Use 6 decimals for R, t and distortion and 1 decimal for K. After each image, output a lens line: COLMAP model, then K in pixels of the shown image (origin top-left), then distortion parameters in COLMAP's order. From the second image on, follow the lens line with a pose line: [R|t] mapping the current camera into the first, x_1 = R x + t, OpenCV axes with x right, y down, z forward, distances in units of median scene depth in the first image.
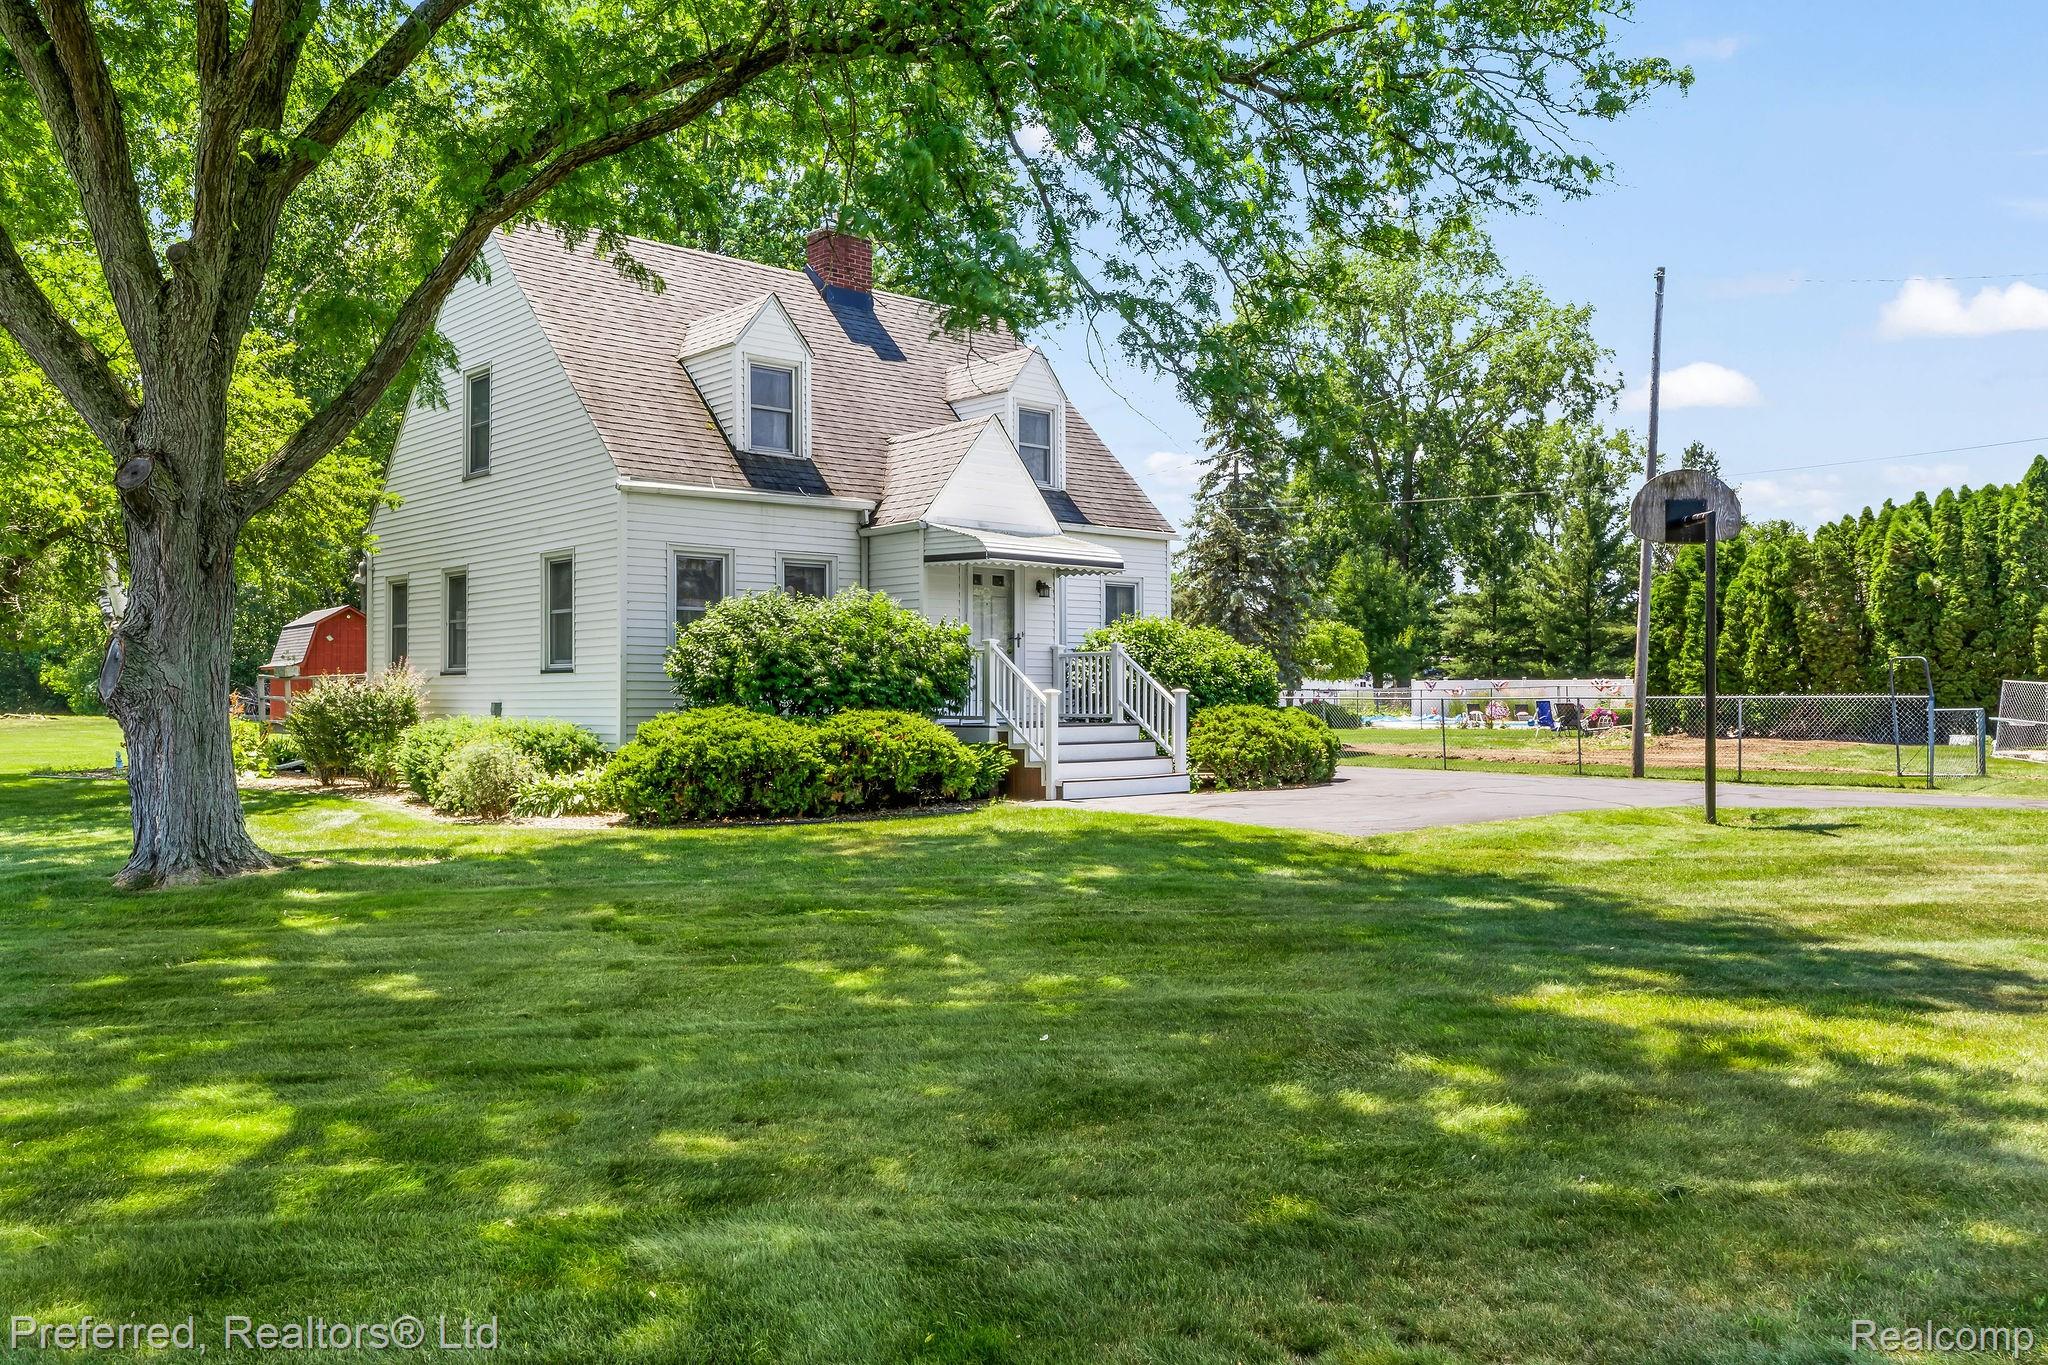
lens RADIAL K [[1578.5, 0, 1024.0], [0, 1578.5, 682.5], [0, 0, 1]] dist [0.008973, 0.002541]
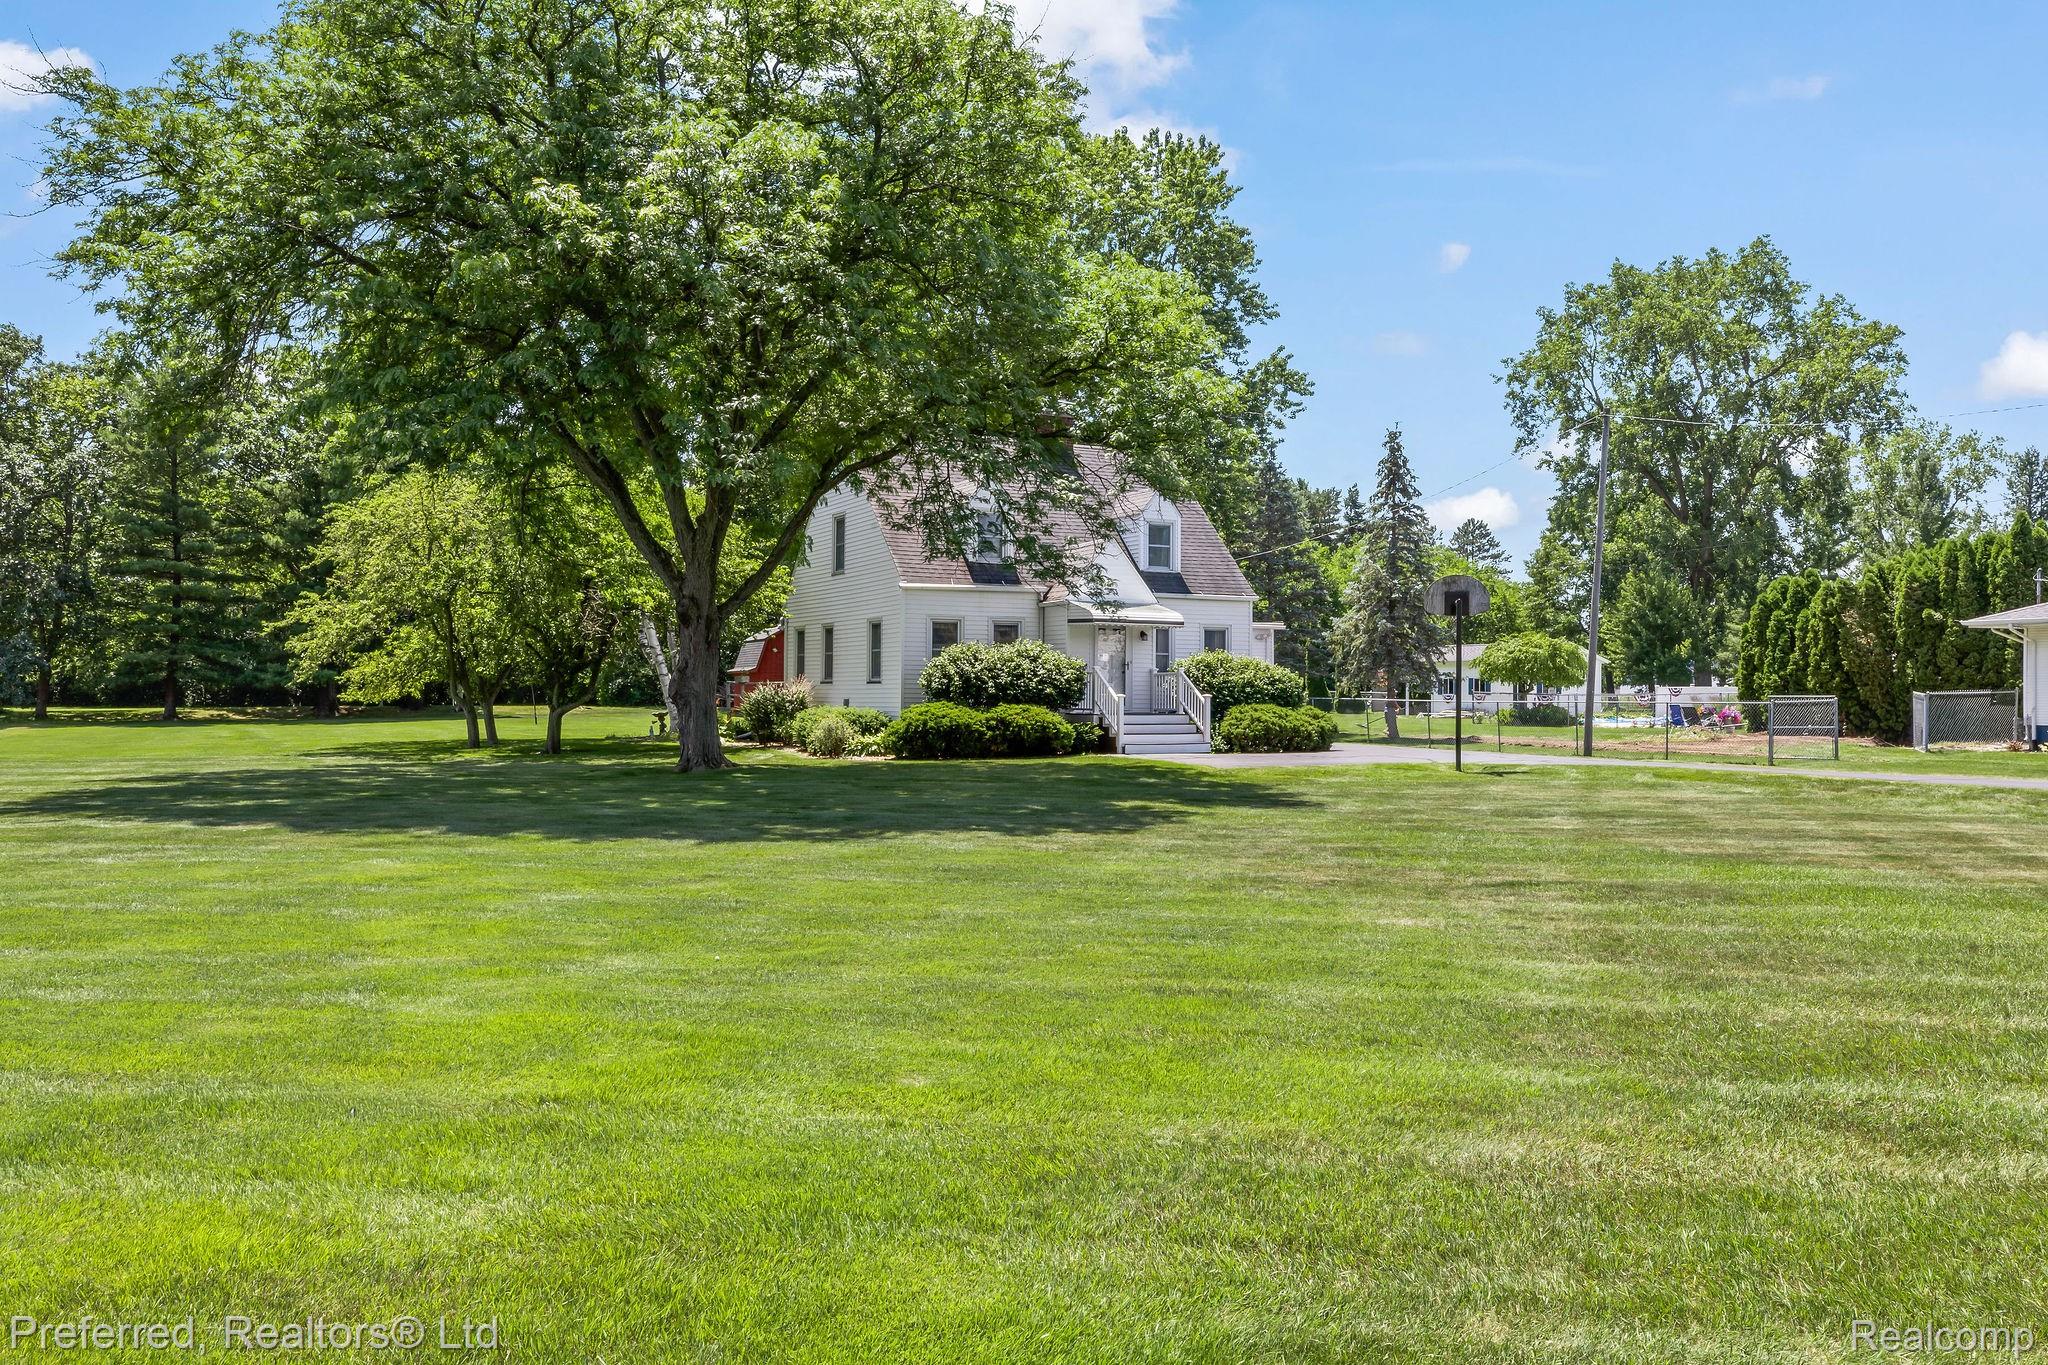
lens RADIAL K [[1464.4, 0, 1024.0], [0, 1464.4, 682.5], [0, 0, 1]] dist [0.031577, 0.000274]
pose [[0.969176, 0.005565, -0.246307, 0.300995], [-0.005734, 0.999984, 0.000029, -0.008188], [0.246303, 0.001385, 0.969192, -0.629779]]
